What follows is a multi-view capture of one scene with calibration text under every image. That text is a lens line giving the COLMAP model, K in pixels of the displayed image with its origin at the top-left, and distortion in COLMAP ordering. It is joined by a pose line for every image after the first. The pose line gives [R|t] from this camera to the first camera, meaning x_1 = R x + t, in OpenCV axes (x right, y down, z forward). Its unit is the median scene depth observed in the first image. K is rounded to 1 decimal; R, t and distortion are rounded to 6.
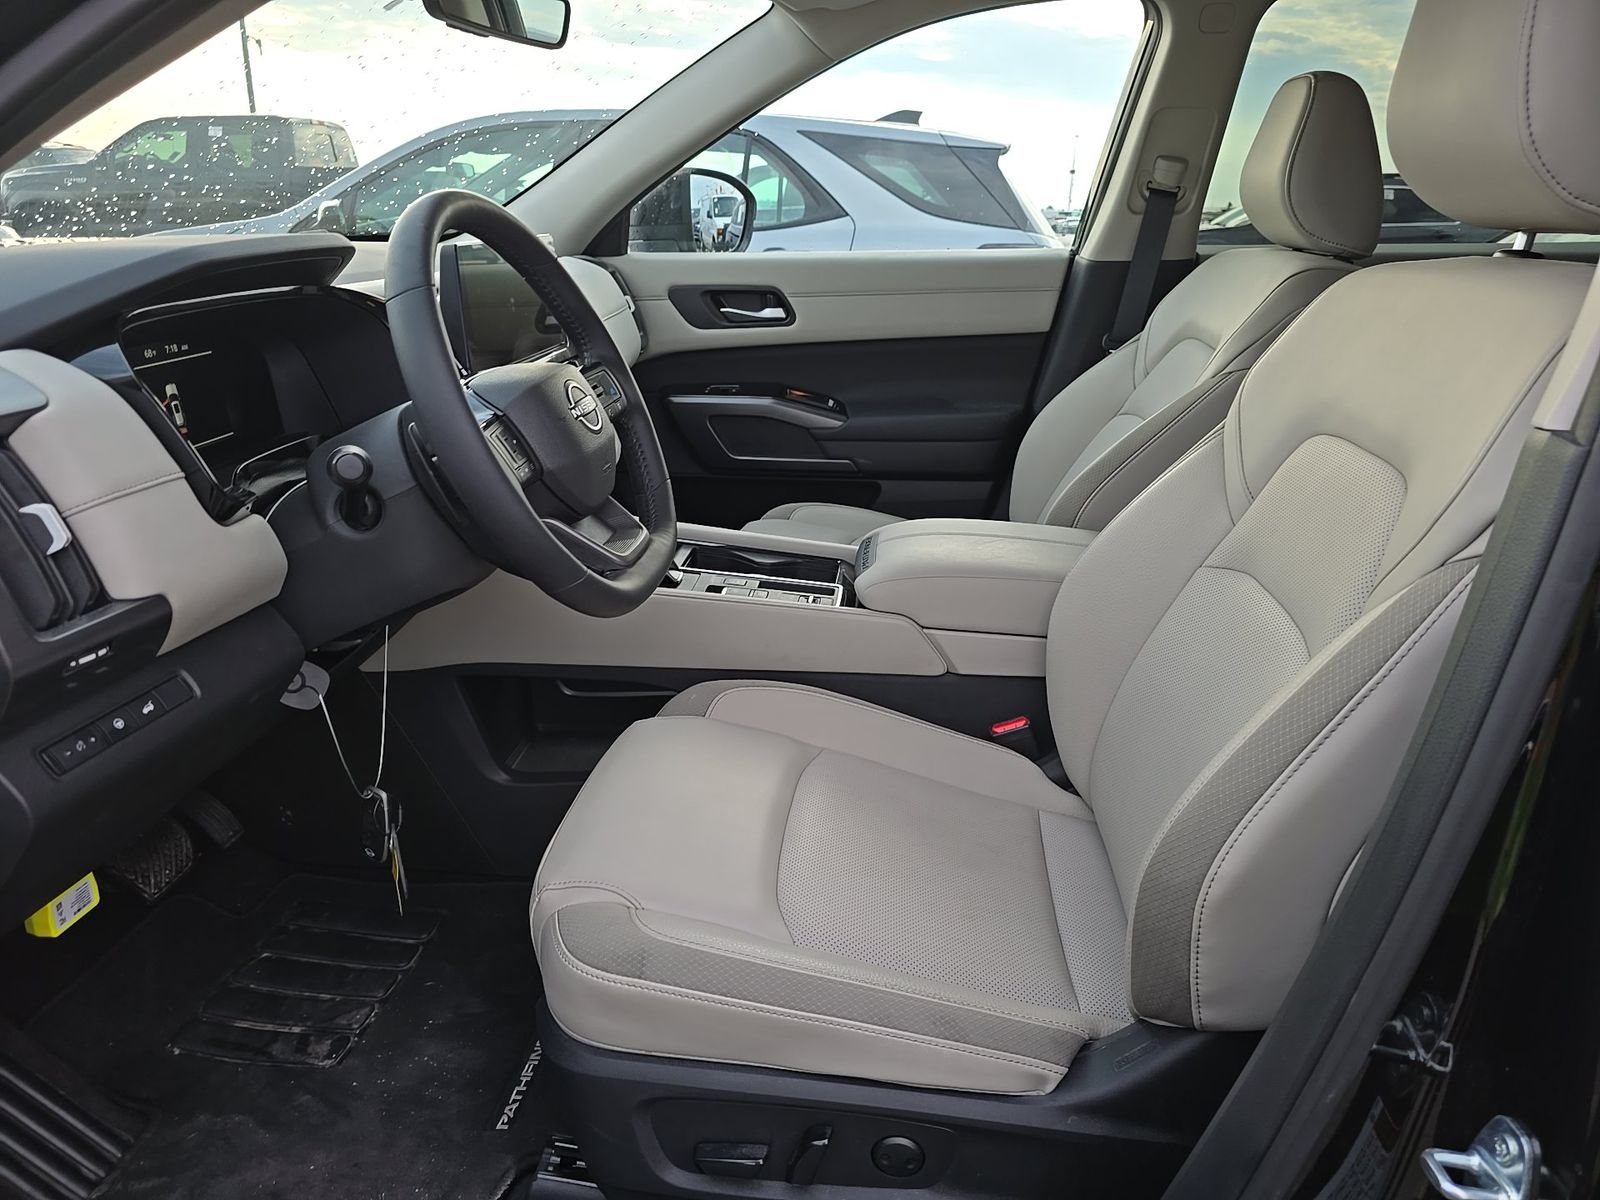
lens RADIAL K [[1067.6, 0, 808.8], [0, 1067.6, 597.9], [0, 0, 1]] dist [0.061573, -0.067967]
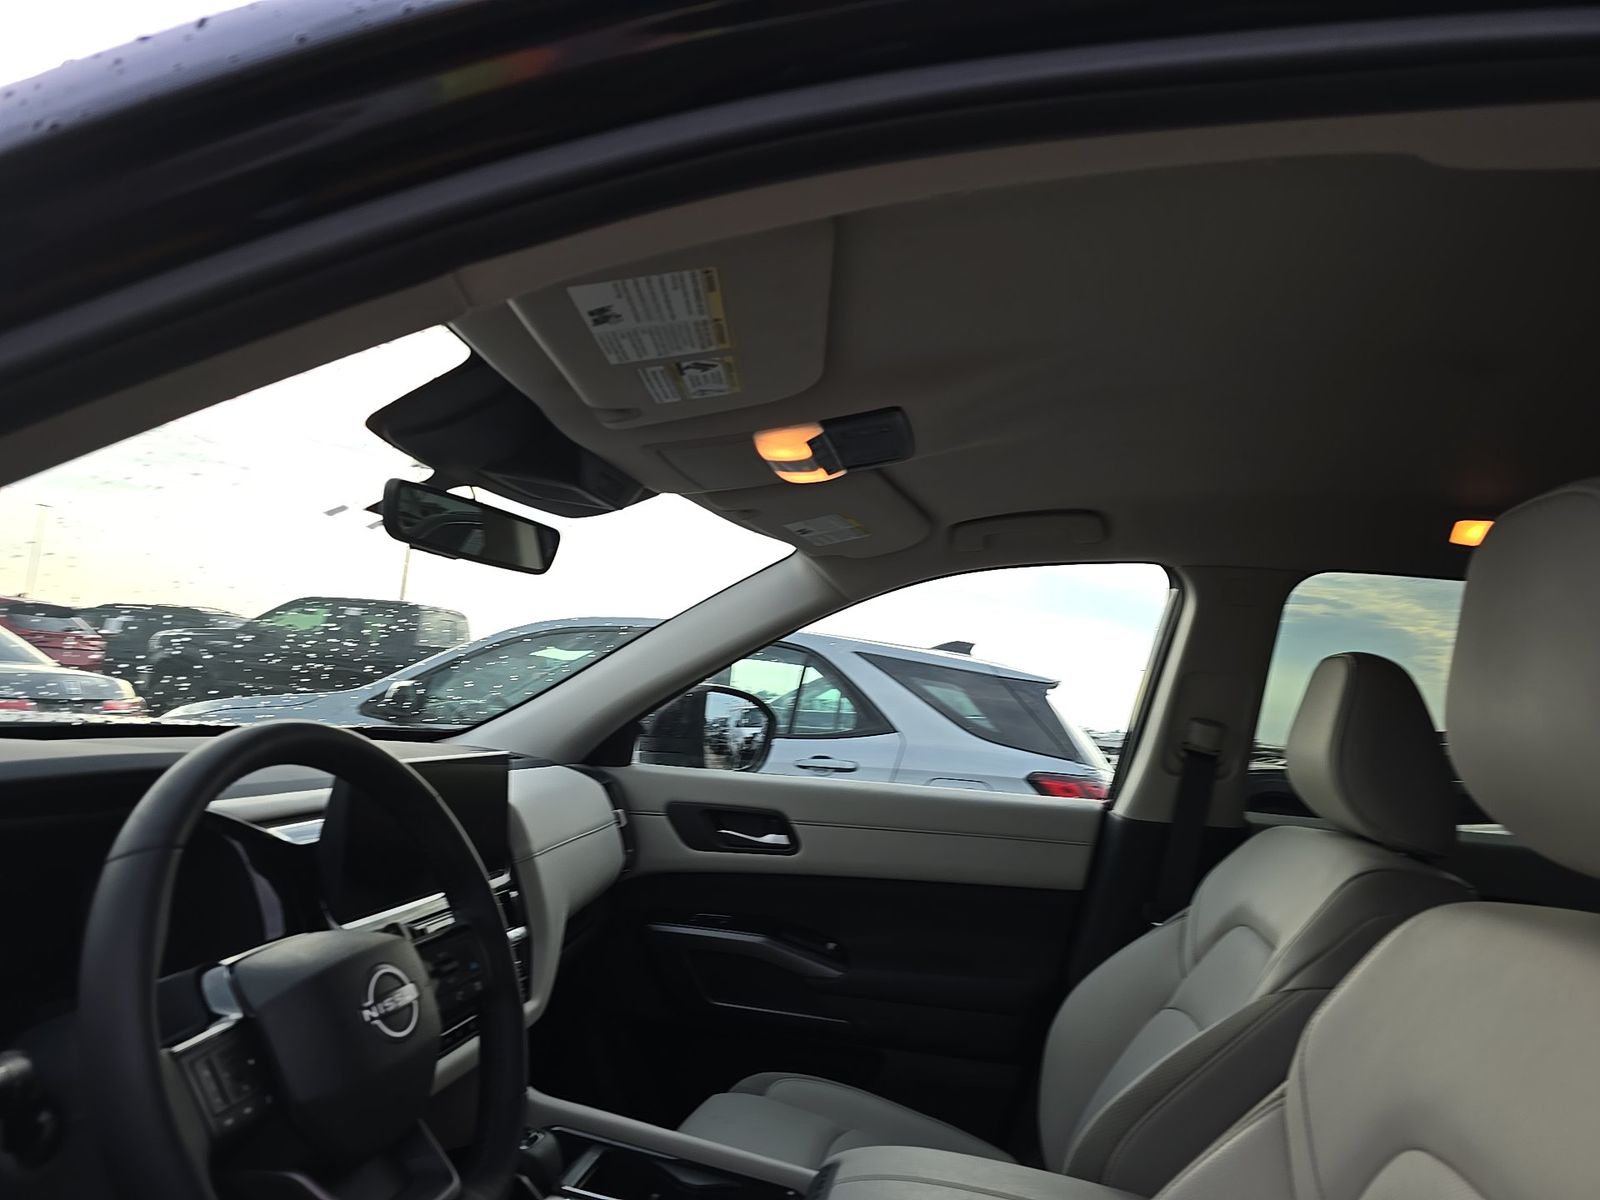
lens RADIAL K [[1067.6, 0, 808.8], [0, 1067.6, 597.9], [0, 0, 1]] dist [0.061573, -0.067967]
pose [[0.994438, 0.071744, -0.077105, 0.050541], [-0.098232, 0.895858, -0.433345, -0.058165], [0.037985, 0.438509, 0.897924, 0.093609]]
